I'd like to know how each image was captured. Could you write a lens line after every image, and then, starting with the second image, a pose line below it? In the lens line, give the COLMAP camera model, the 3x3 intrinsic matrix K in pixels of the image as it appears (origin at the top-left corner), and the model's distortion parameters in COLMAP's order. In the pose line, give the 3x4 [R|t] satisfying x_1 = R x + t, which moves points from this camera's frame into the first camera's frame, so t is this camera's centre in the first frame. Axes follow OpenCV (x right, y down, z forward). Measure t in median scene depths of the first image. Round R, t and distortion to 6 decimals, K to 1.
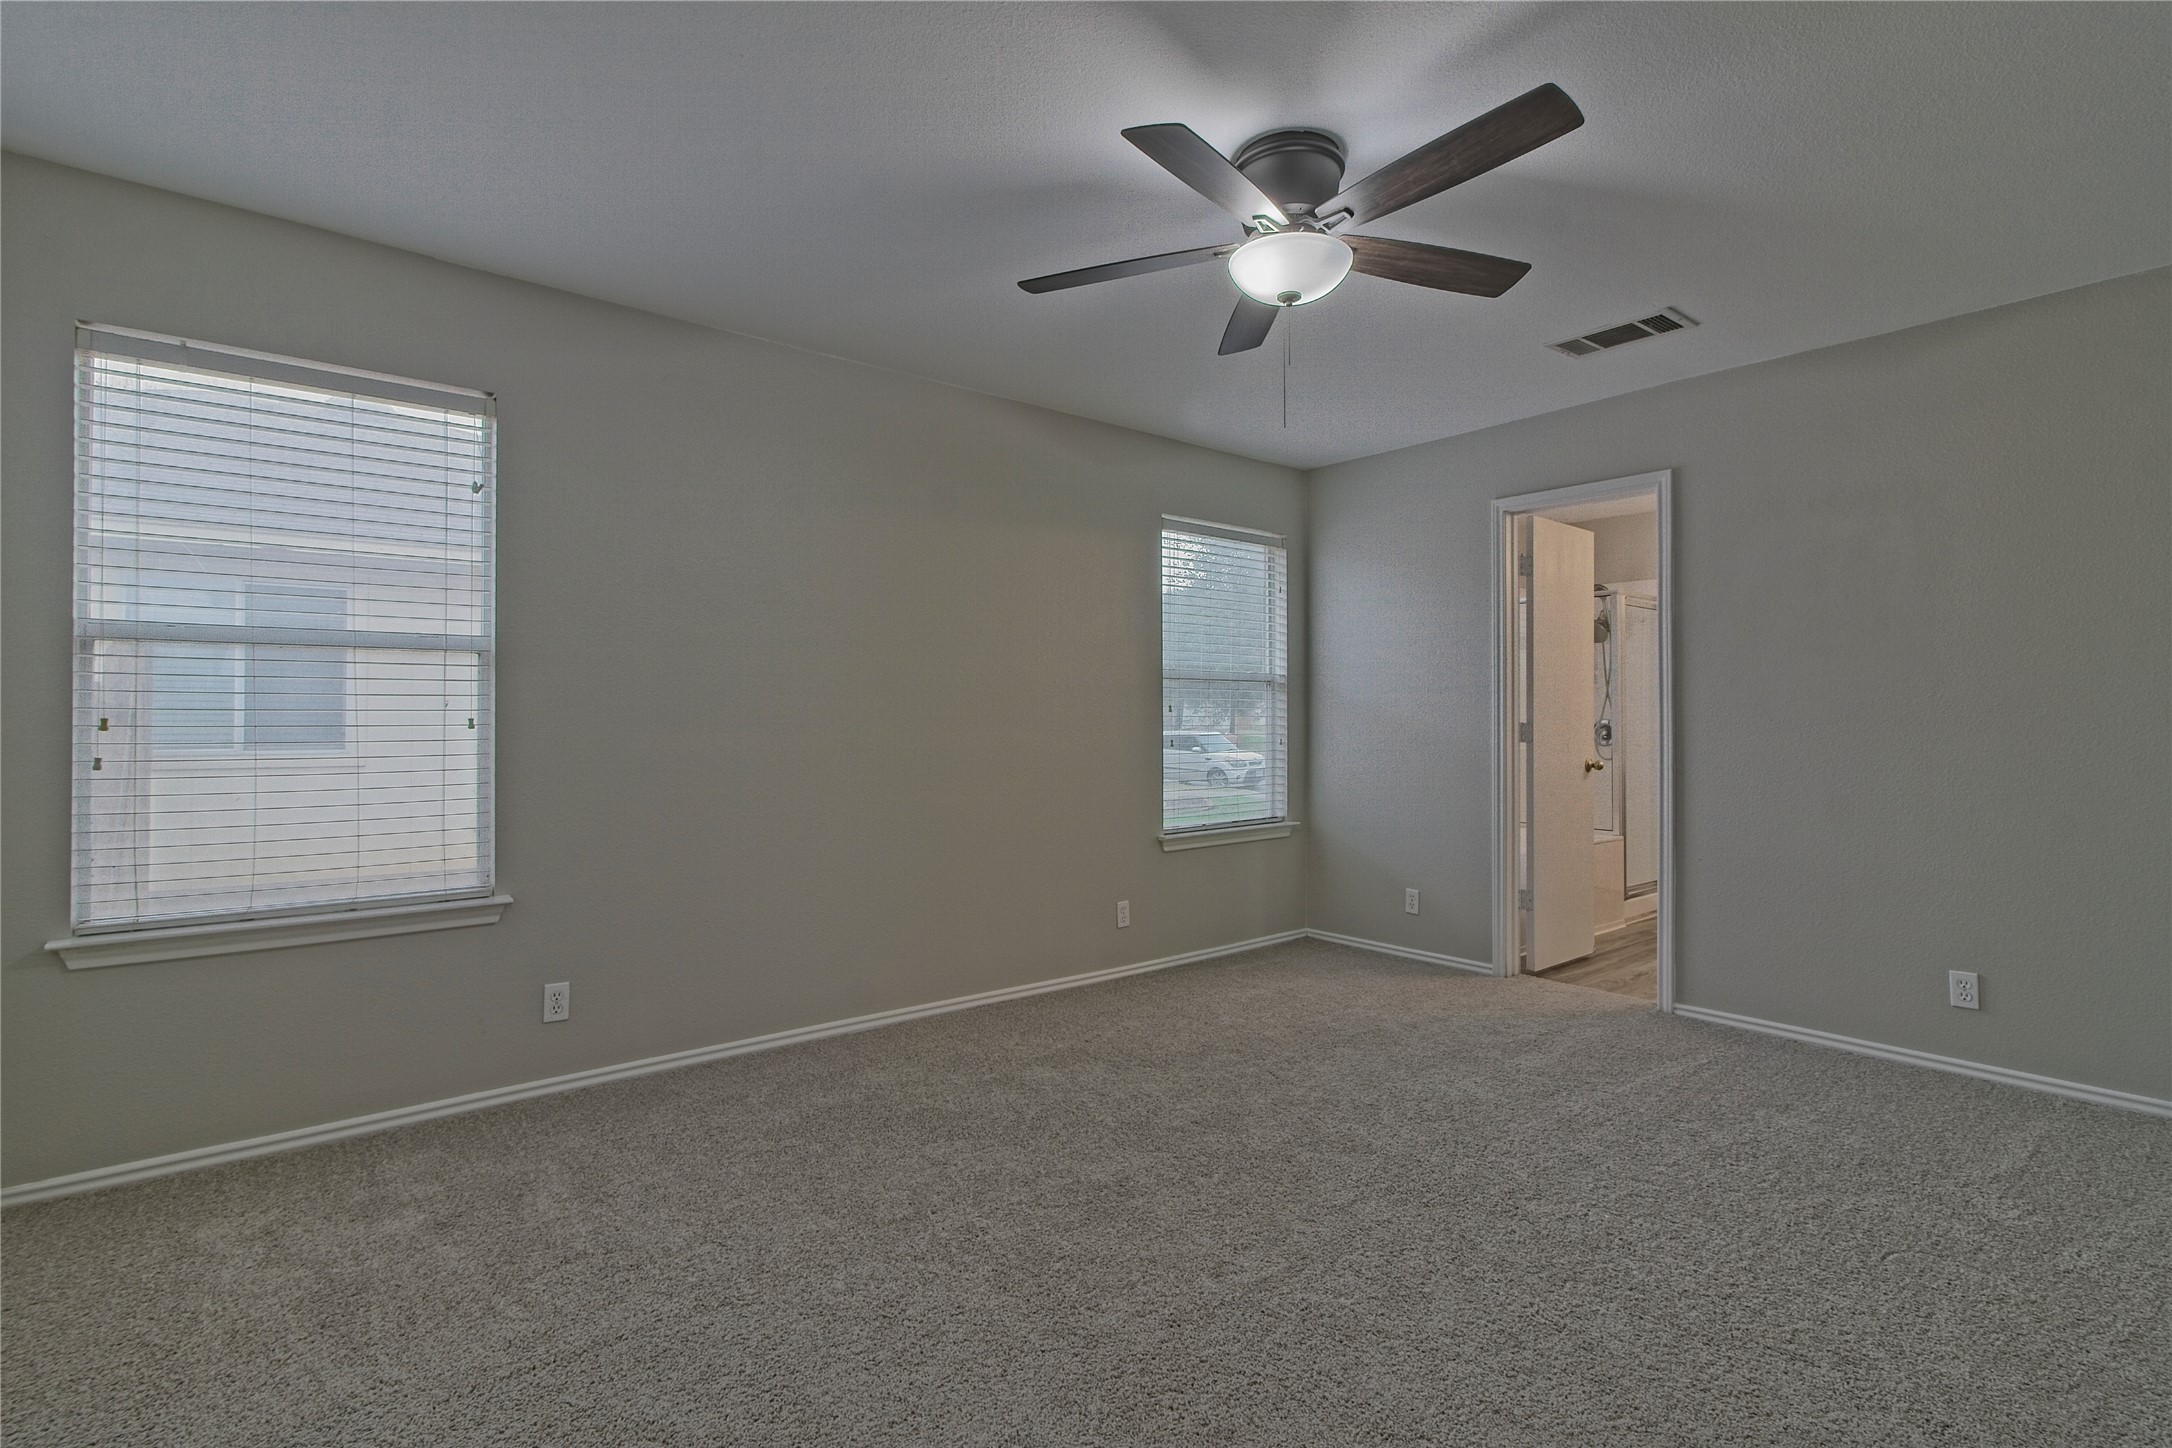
lens RADIAL K [[1000.8, 0, 1081.6], [0, 1000.8, 720.2], [0, 0, 1]] dist [-0.015834, 0.008020]
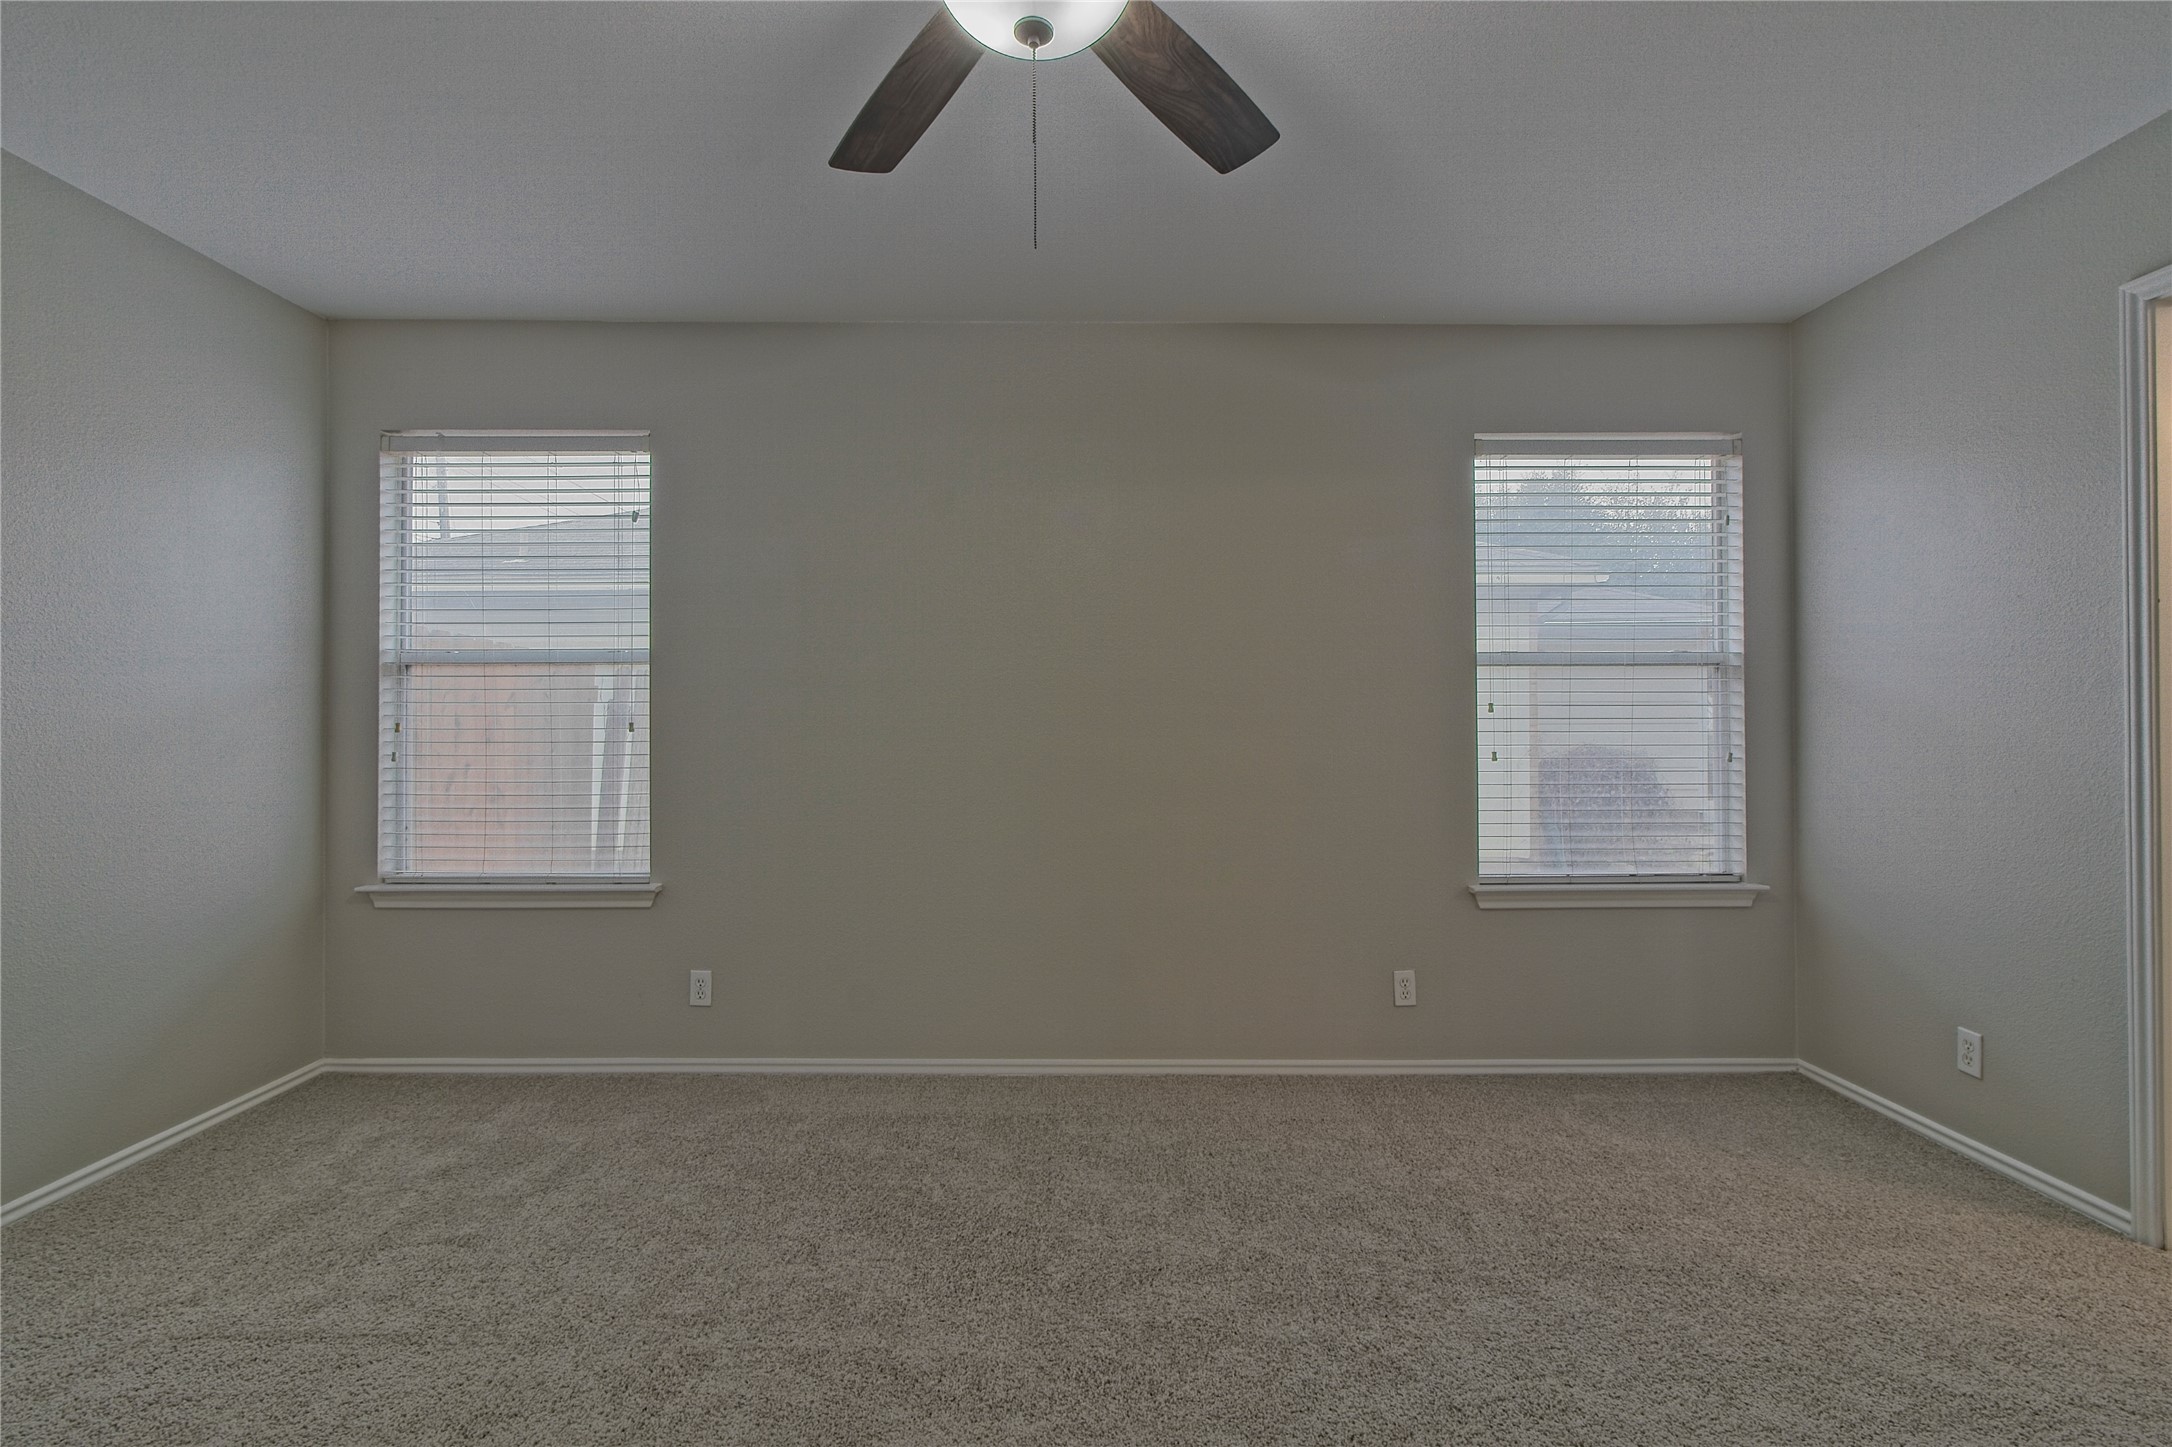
lens RADIAL K [[1000.8, 0, 1077.5], [0, 1000.8, 717.7], [0, 0, 1]] dist [-0.015834, 0.008020]
pose [[0.781766, -0.004042, -0.623559, 0.372869], [0.000535, 0.999983, -0.005811, -0.000509], [0.623571, 0.004209, 0.781755, 0.336777]]
